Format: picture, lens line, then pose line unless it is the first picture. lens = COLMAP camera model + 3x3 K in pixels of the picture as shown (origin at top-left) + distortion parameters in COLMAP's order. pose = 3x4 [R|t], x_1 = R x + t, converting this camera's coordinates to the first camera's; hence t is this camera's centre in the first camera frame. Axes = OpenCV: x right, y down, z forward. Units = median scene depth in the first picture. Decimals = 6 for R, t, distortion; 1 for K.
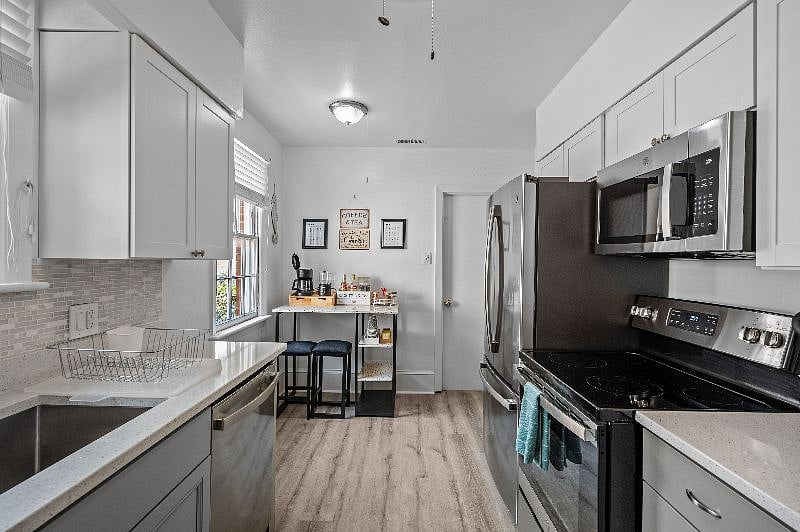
lens RADIAL K [[384.4, 0, 399.2], [0, 384.4, 266.3], [0, 0, 1]] dist [-0.005106, -0.000036]
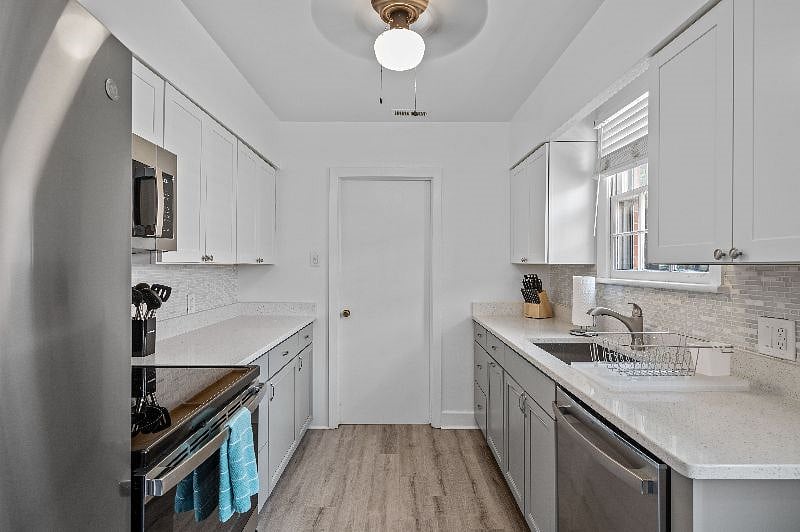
lens RADIAL K [[400.5, 0, 406.6], [0, 400.5, 265.3], [0, 0, 1]] dist [0.017290, -0.001708]
pose [[-0.999094, -0.017787, -0.038654, 0.019088], [-0.018090, 0.999808, 0.007499, -0.006146], [0.038513, 0.008191, -0.999225, 1.045356]]
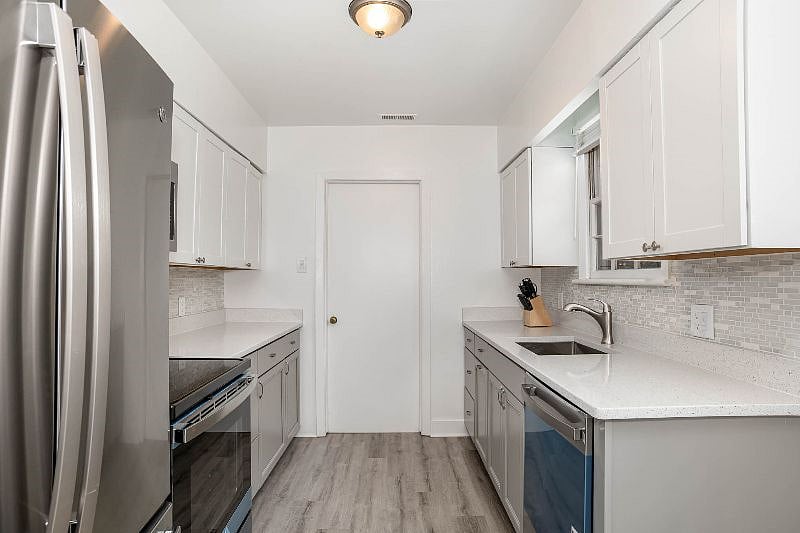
lens RADIAL K [[451.8, 0, 403.9], [0, 451.8, 267.5], [0, 0, 1]] dist [-0.056664, 0.002504]
pose [[-0.999178, -0.012154, -0.038684, -0.004628], [-0.011616, 0.999833, -0.014080, 0.015710], [0.038848, -0.013619, -0.999152, 1.175819]]
